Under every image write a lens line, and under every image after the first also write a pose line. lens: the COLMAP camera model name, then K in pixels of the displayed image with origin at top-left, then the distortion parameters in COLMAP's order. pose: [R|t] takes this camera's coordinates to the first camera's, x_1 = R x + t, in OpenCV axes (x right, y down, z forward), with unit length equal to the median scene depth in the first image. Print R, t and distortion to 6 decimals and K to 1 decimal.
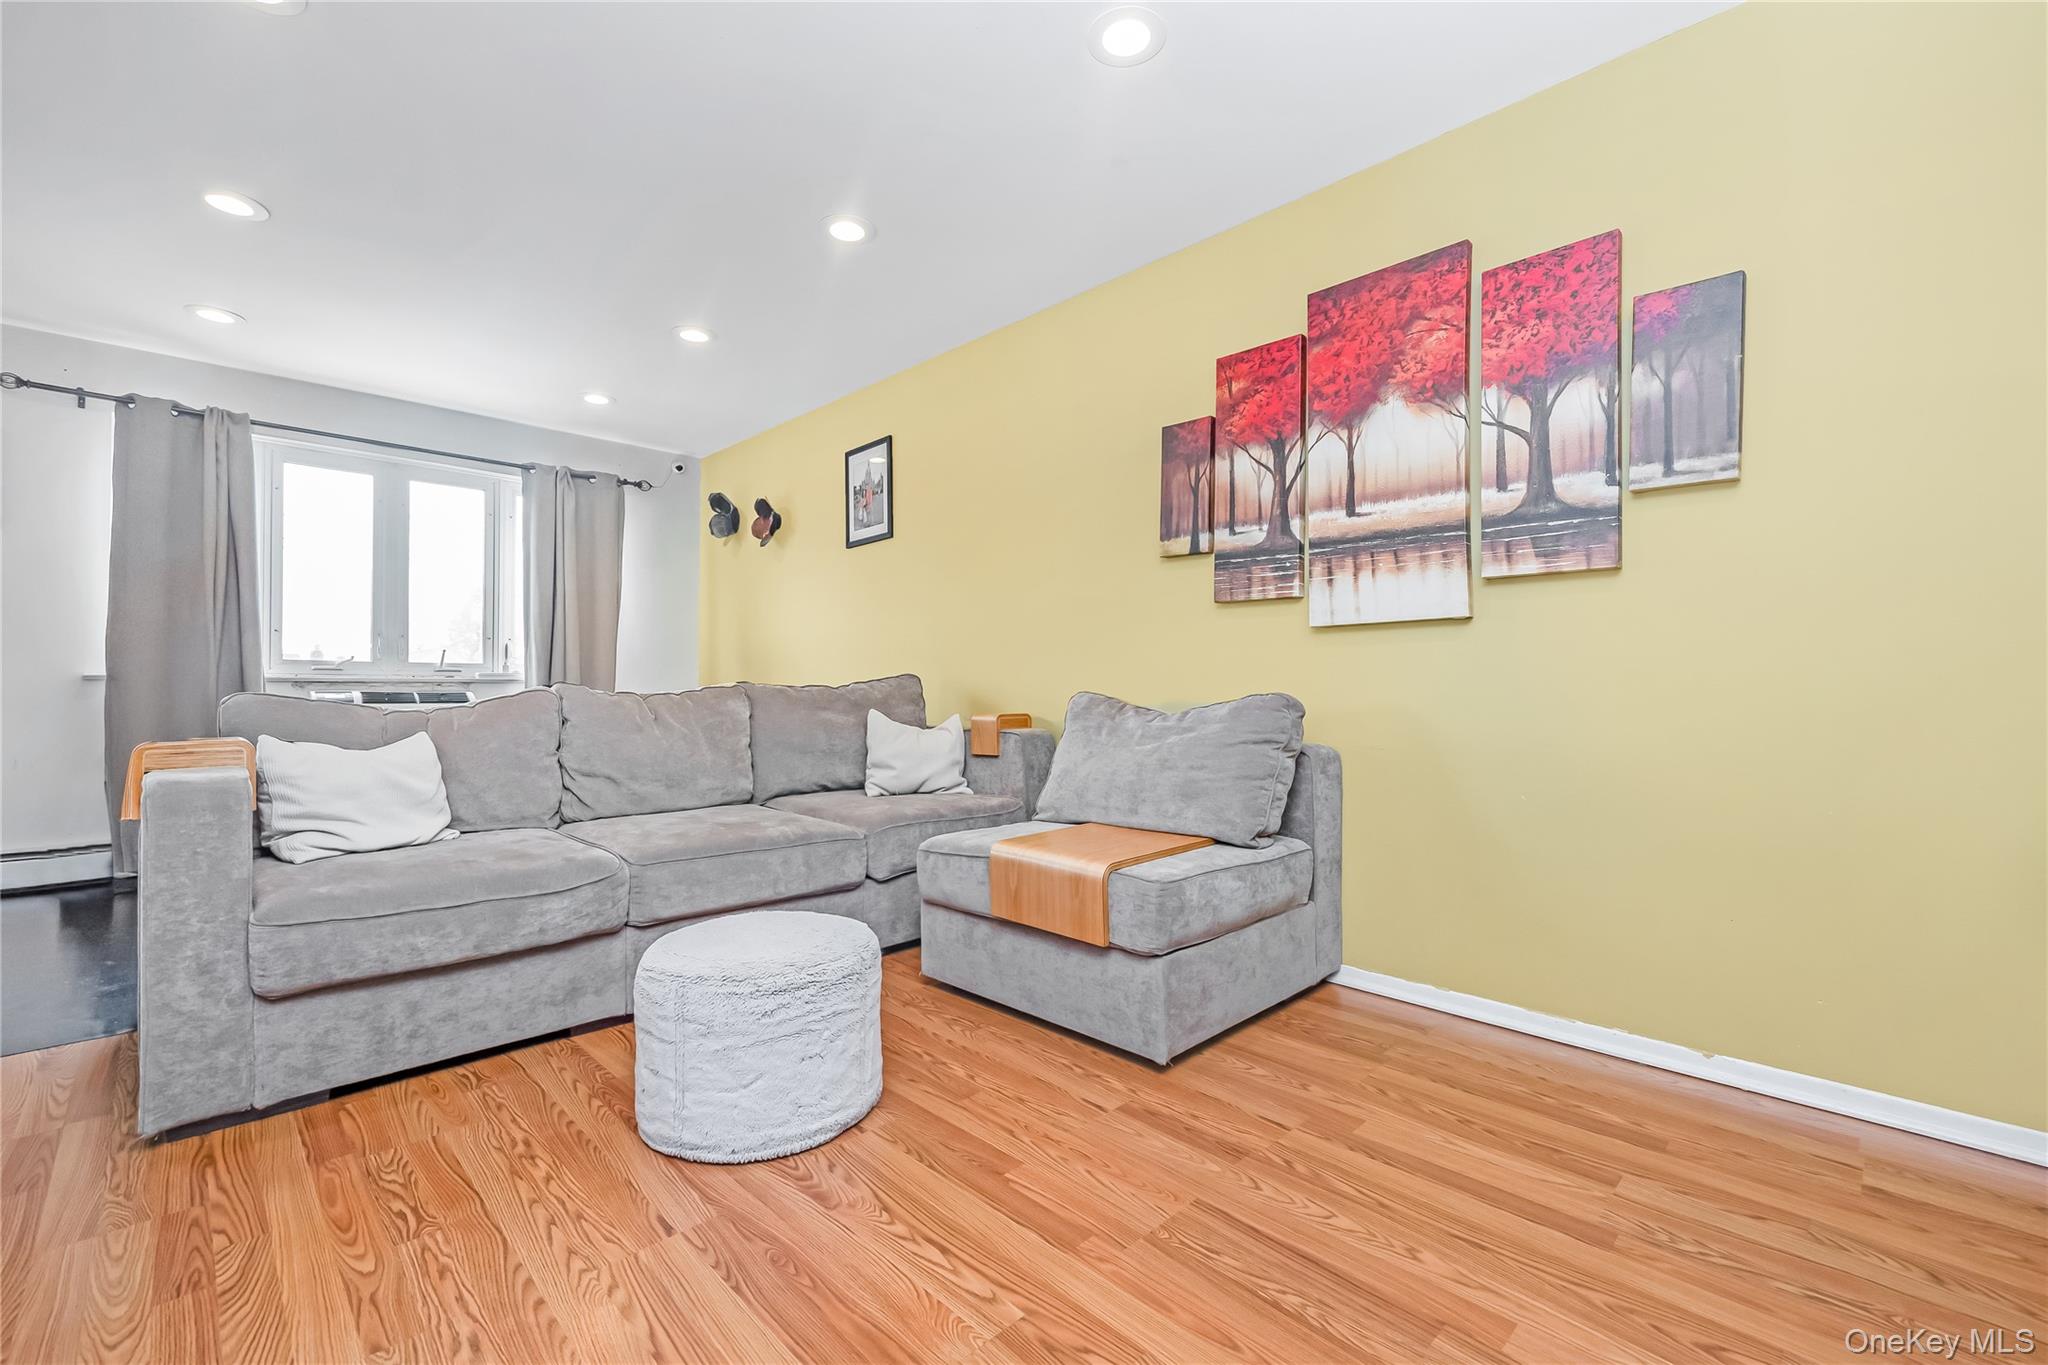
lens RADIAL K [[850.8, 0, 1006.1], [0, 850.8, 690.5], [0, 0, 1]] dist [0.003021, -0.000081]
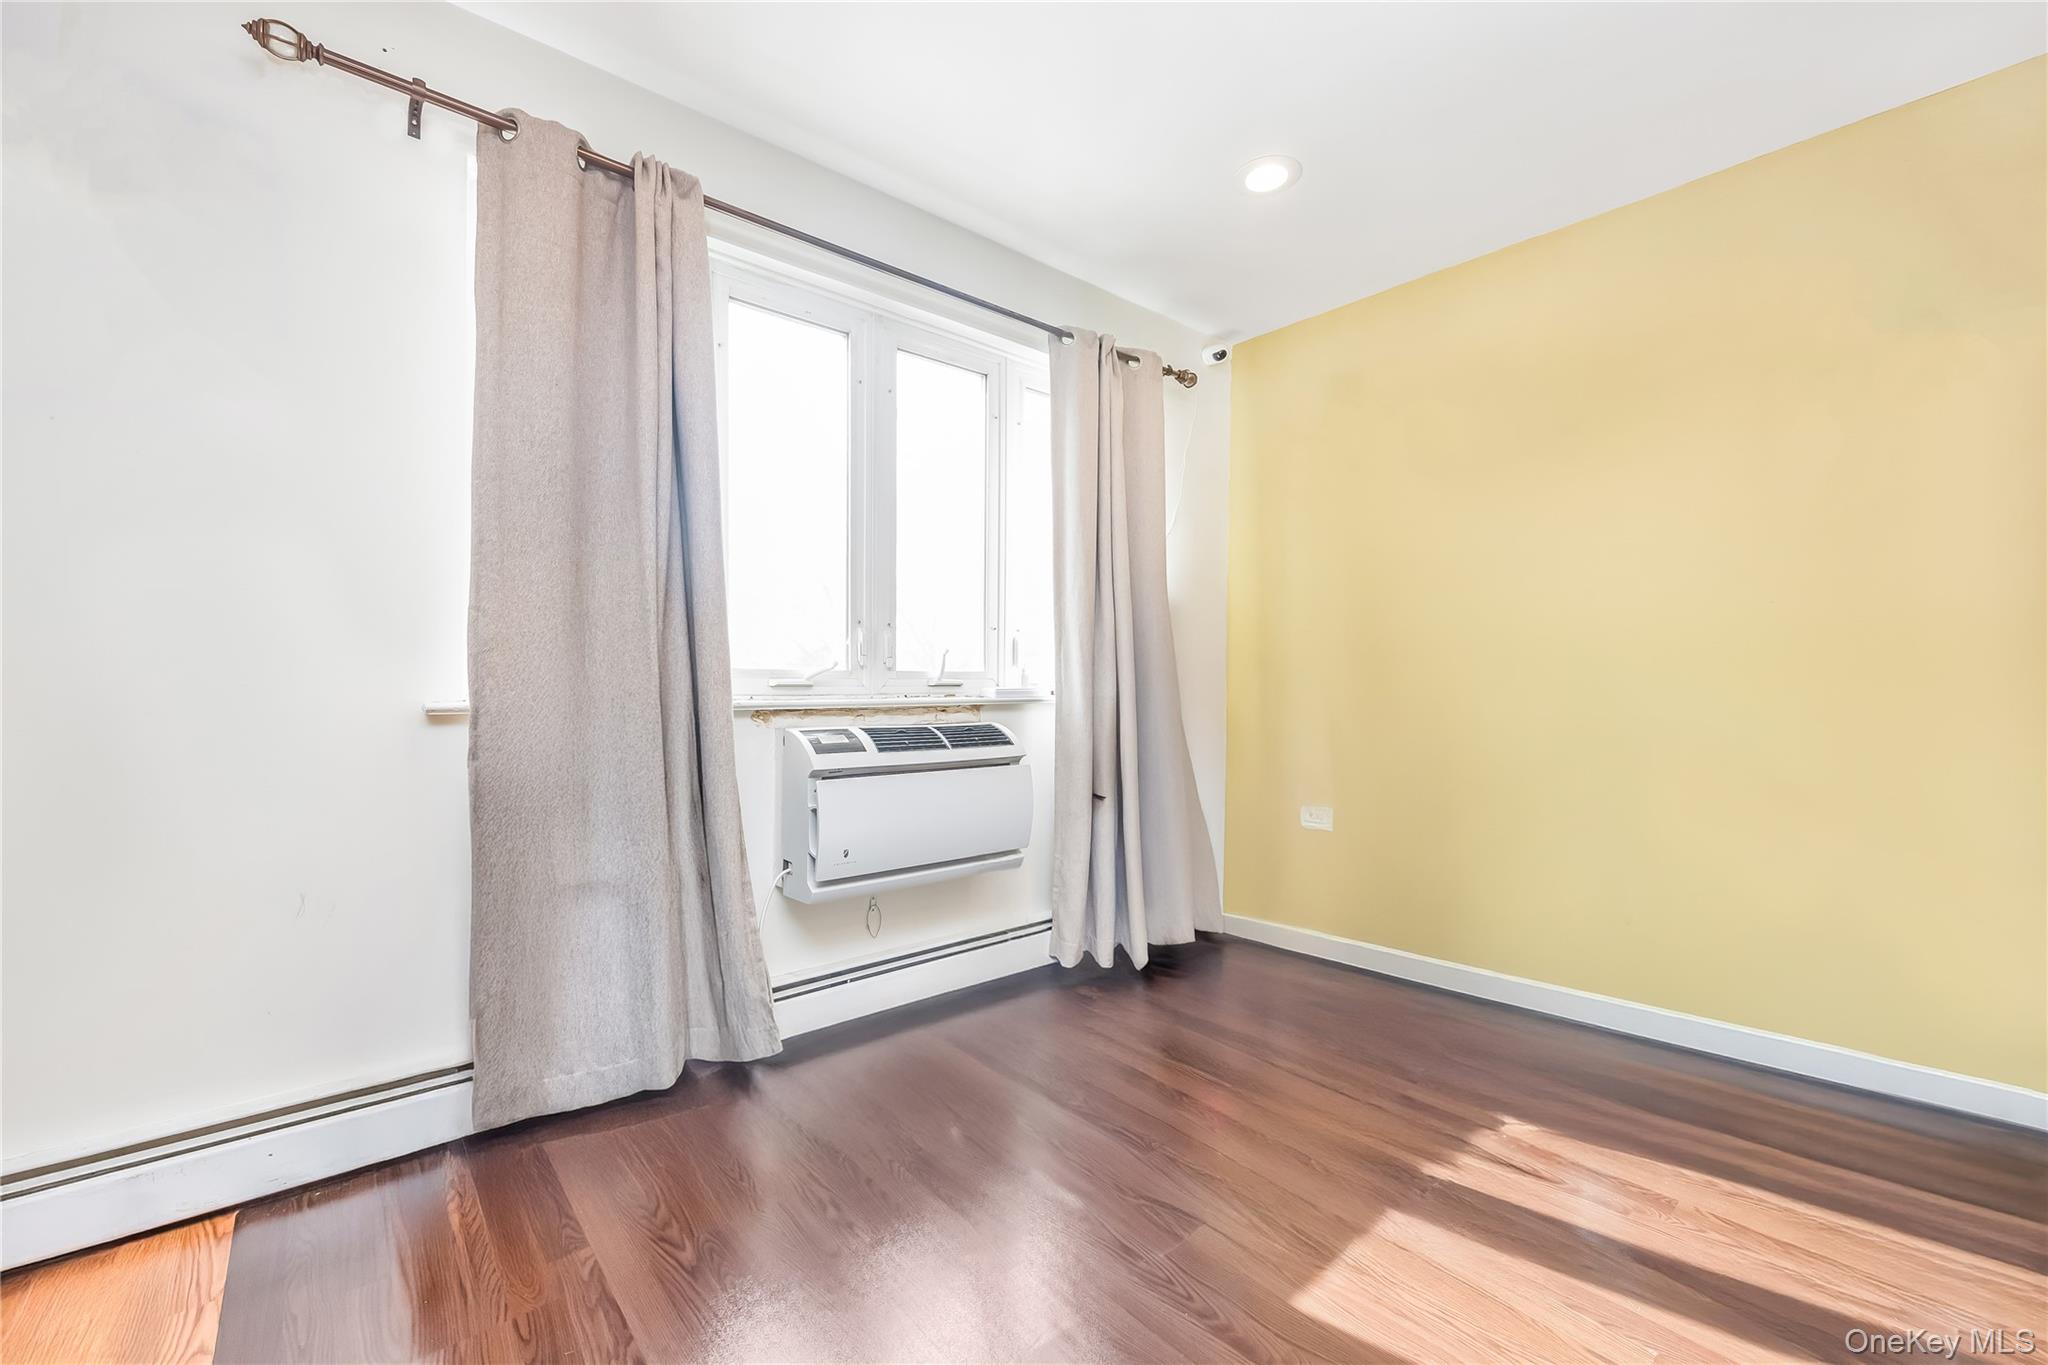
lens RADIAL K [[850.8, 0, 1042.5], [0, 850.8, 679.7], [0, 0, 1]] dist [0.003021, -0.000081]
pose [[0.998427, -0.005757, -0.055777, -0.676026], [0.005131, 0.999922, -0.011357, -0.024262], [0.055838, 0.011053, 0.998379, 0.525923]]
